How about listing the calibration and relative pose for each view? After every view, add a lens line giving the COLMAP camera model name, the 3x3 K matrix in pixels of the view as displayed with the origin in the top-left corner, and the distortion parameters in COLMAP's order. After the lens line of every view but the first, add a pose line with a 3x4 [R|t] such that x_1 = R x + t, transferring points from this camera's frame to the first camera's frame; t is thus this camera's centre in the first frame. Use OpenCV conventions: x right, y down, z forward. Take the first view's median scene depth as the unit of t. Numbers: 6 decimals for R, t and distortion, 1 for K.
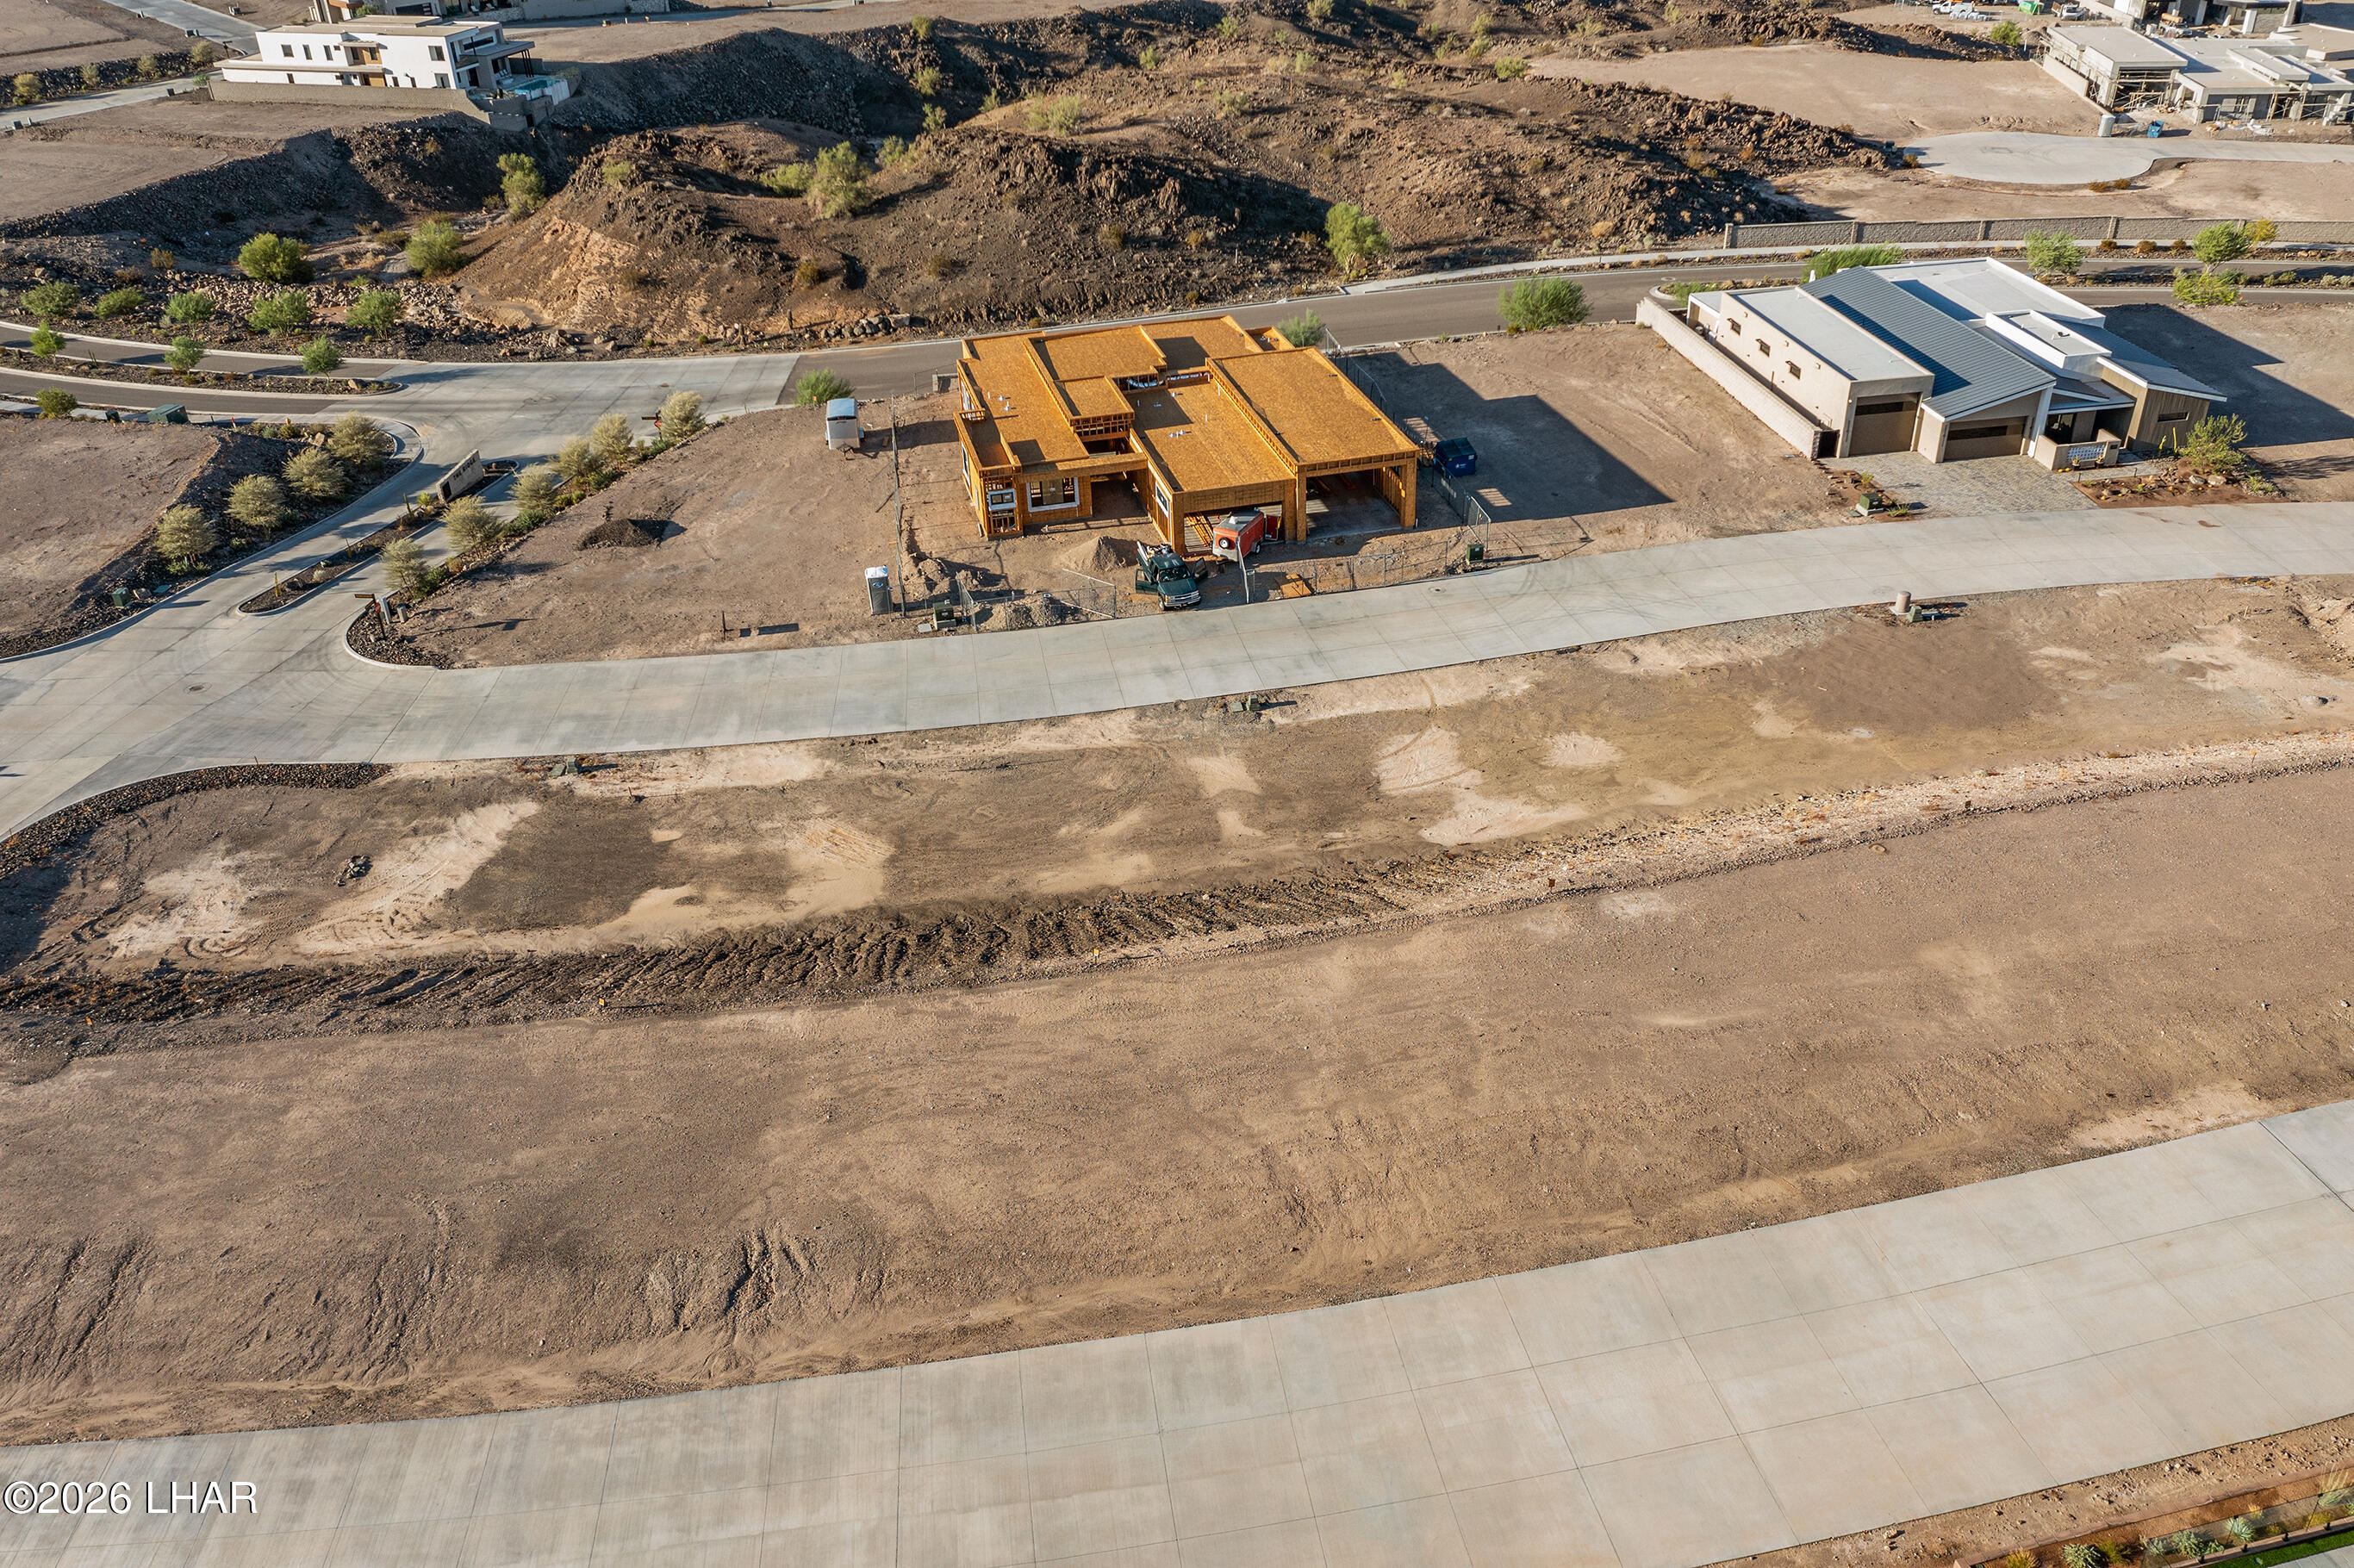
lens RADIAL K [[1869.1, 0, 1166.9], [0, 1869.1, 768.8], [0, 0, 1]] dist [-0.010128, 0.011673]
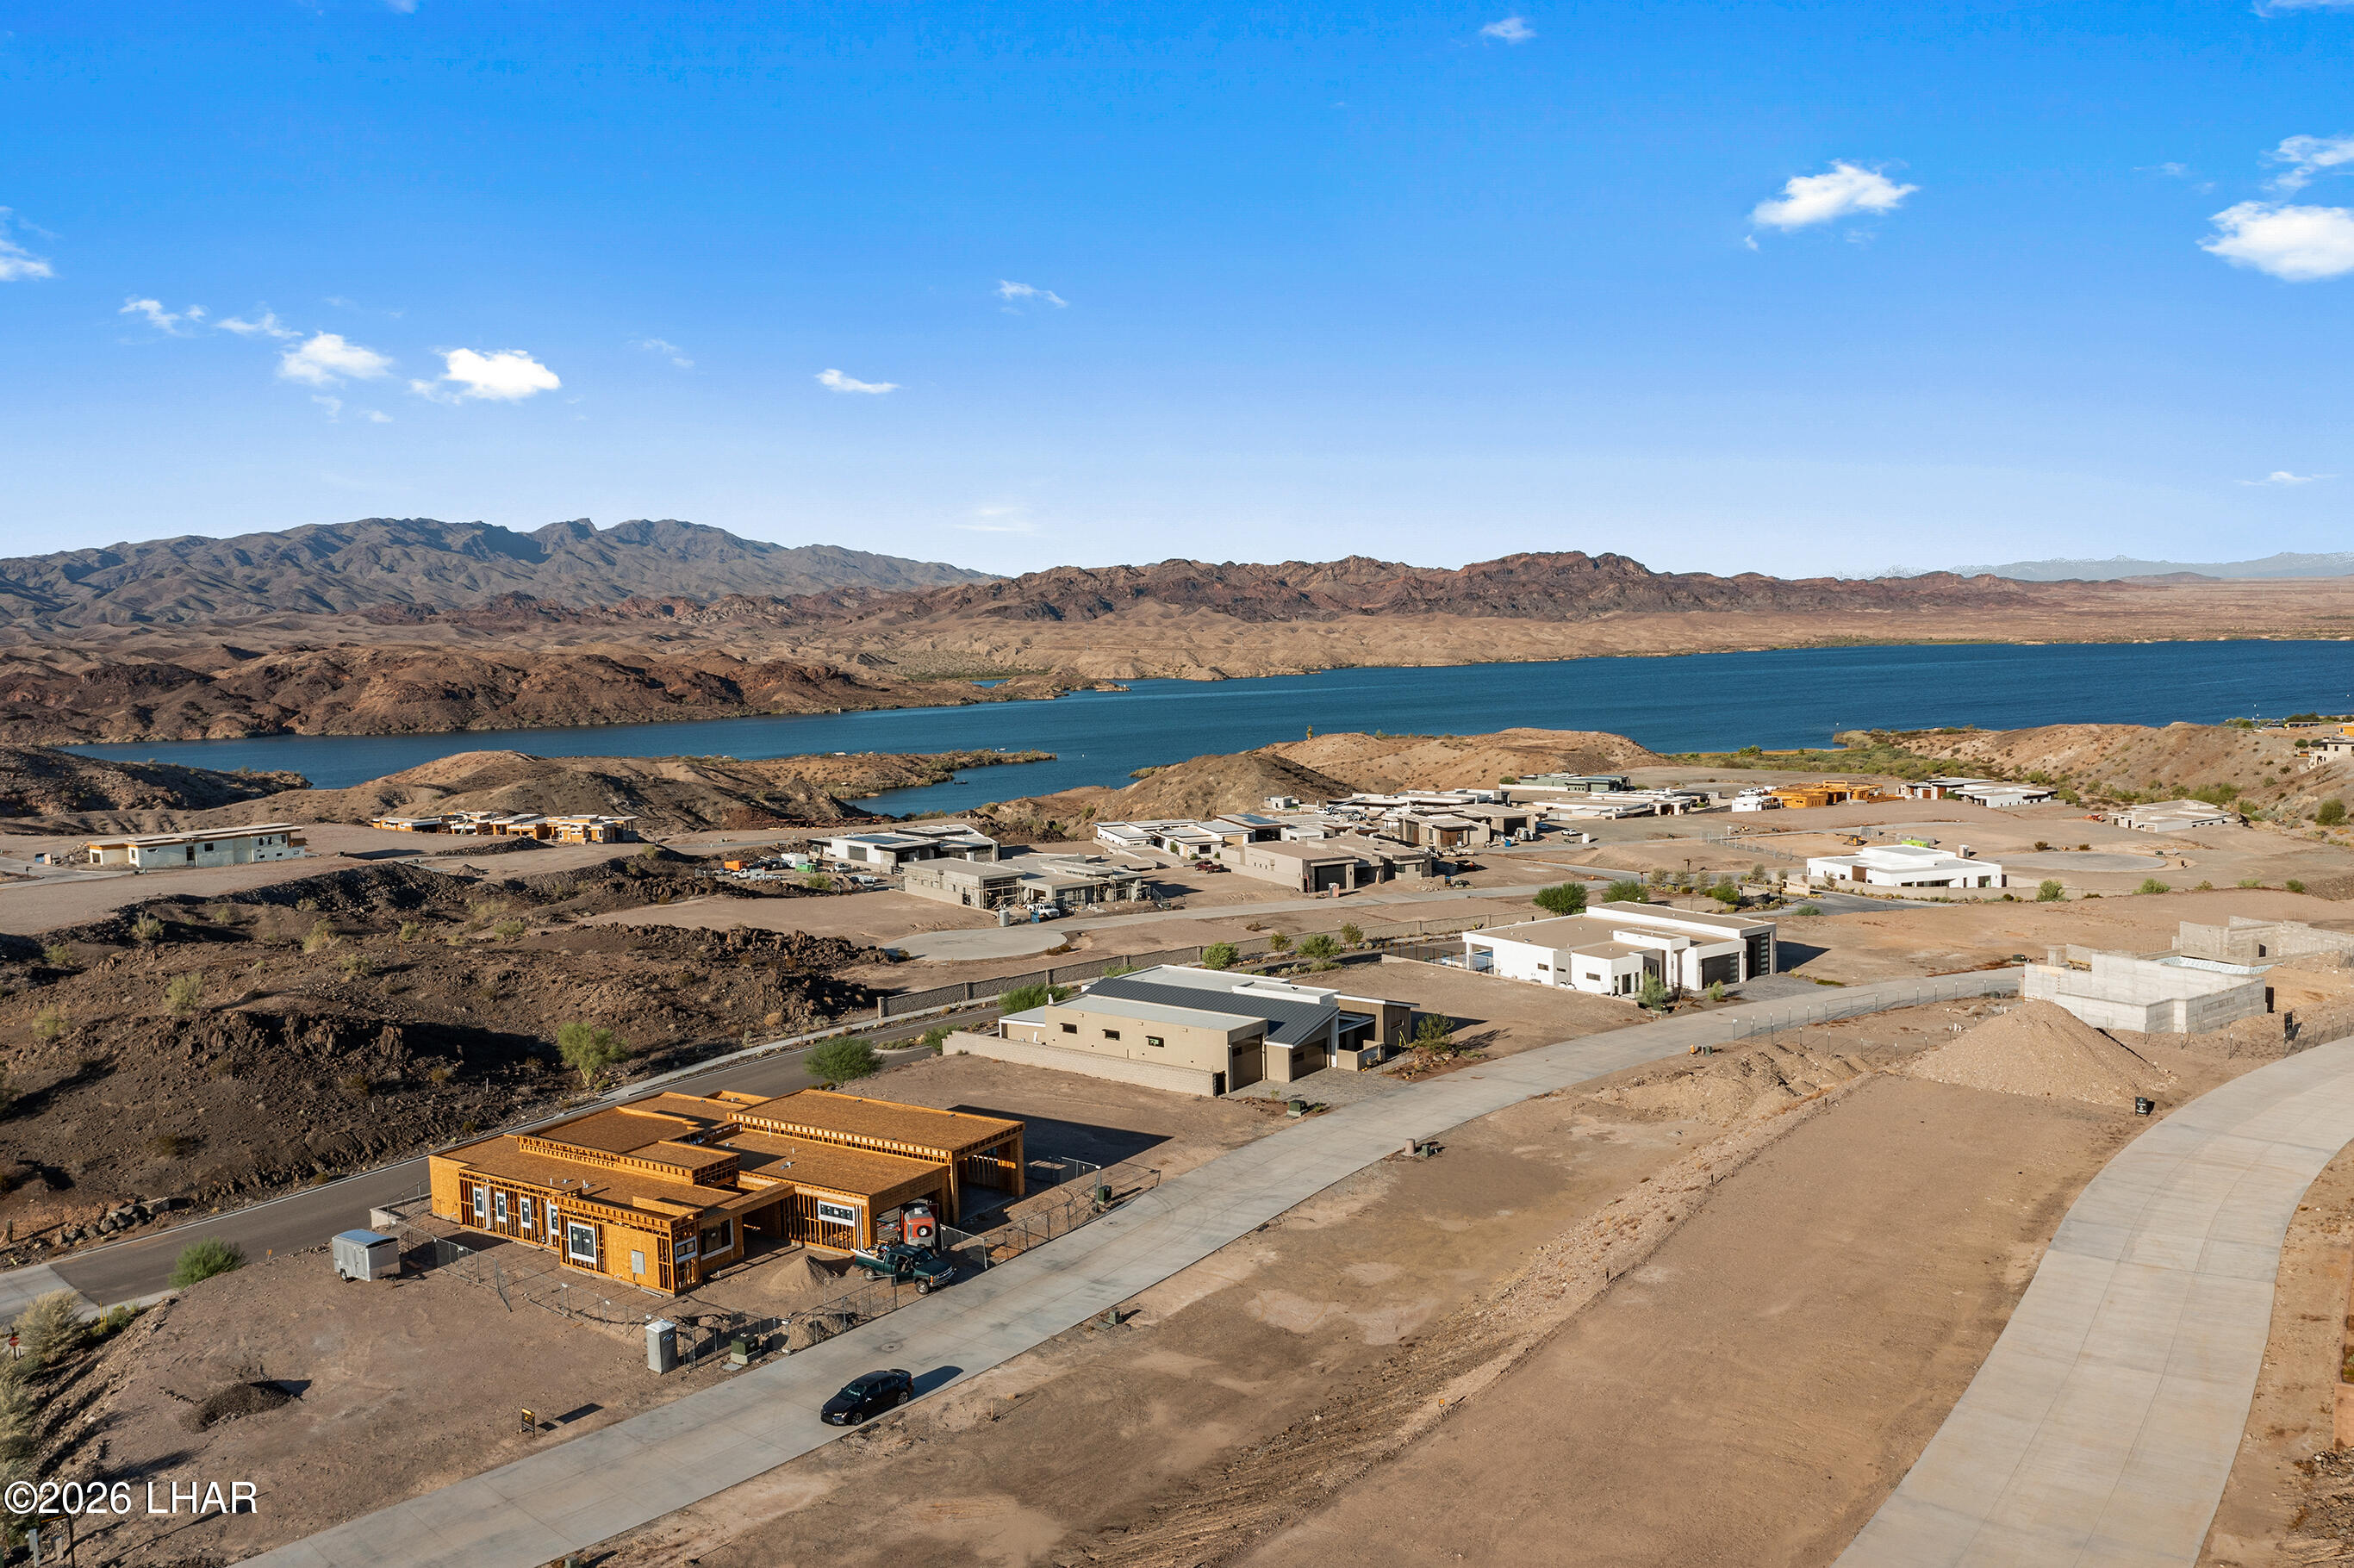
lens RADIAL K [[1869.1, 0, 1168.5], [0, 1869.1, 742.6], [0, 0, 1]] dist [-0.010128, 0.011673]
pose [[0.735827, -0.032990, 0.676365, -0.562020], [0.349778, 0.873769, -0.337910, 0.043534], [-0.579840, 0.485221, 0.654482, 0.083254]]
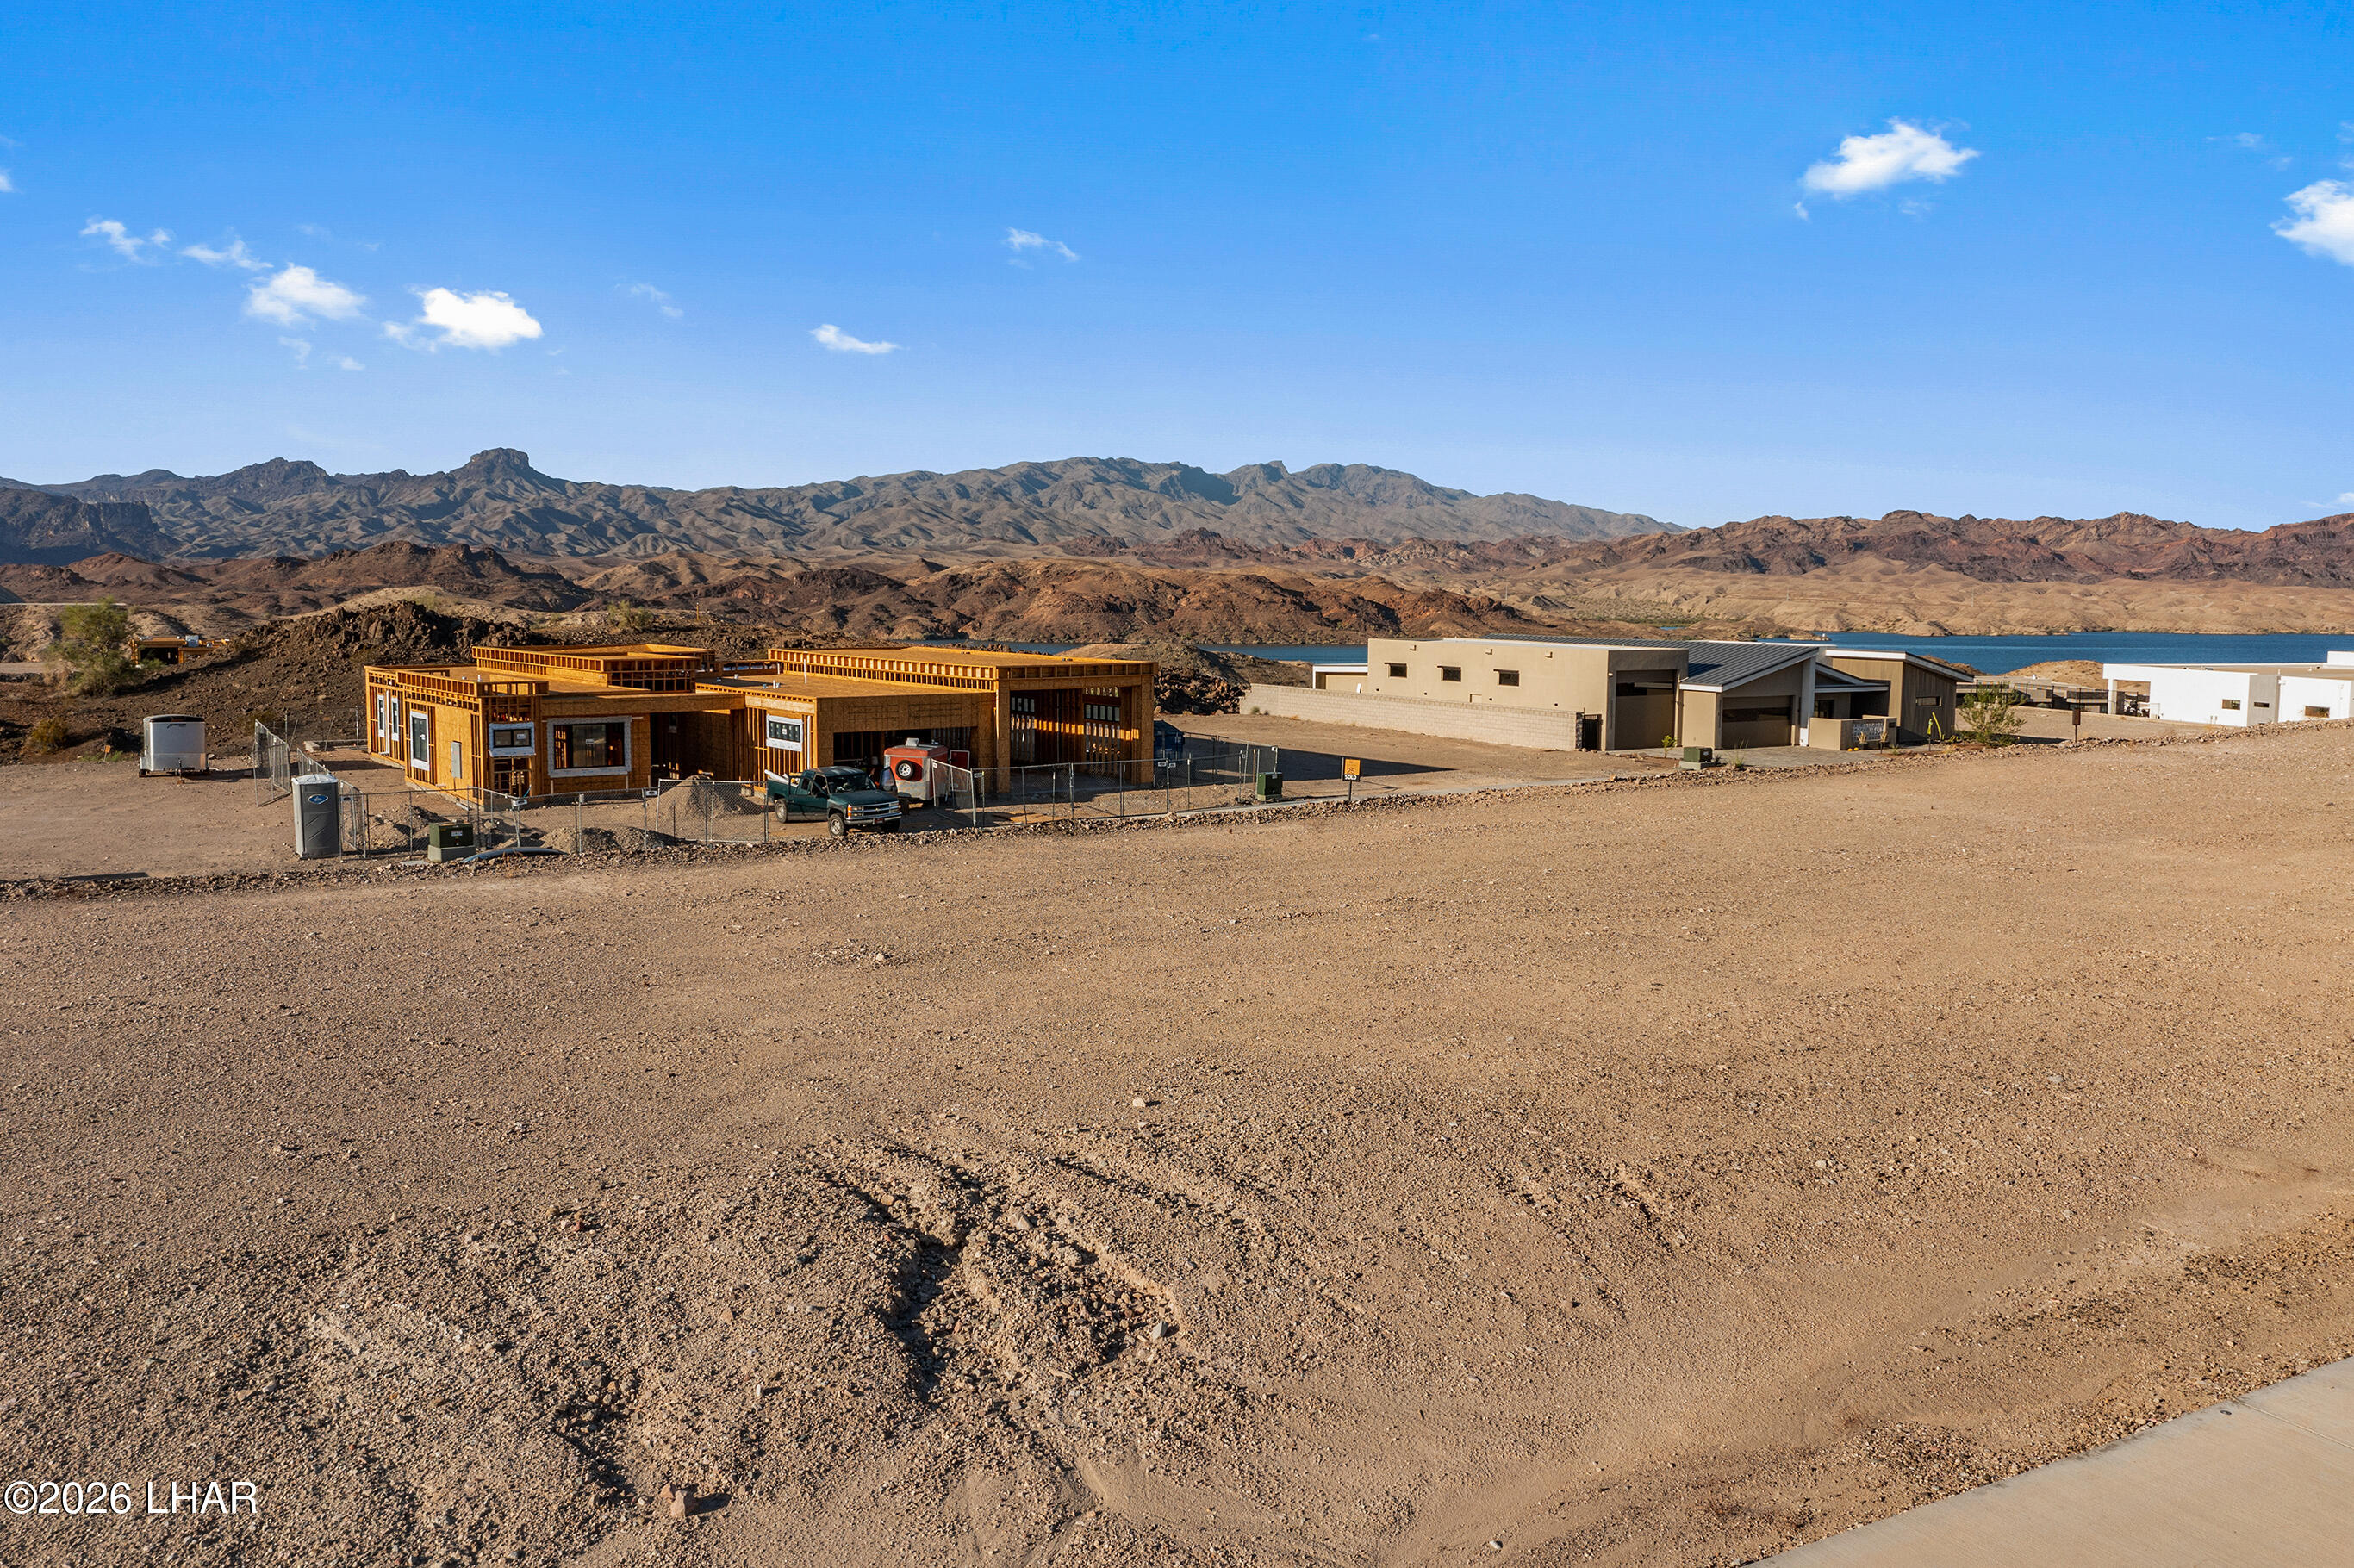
lens RADIAL K [[1964.4, 0, 1174.7], [0, 1964.4, 760.0], [0, 0, 1]] dist [-0.012176, 0.012300]
pose [[0.922906, 0.008625, 0.384930, -0.135843], [0.159255, 0.901670, -0.402032, 0.151718], [-0.350547, 0.432339, 0.830783, 0.407226]]
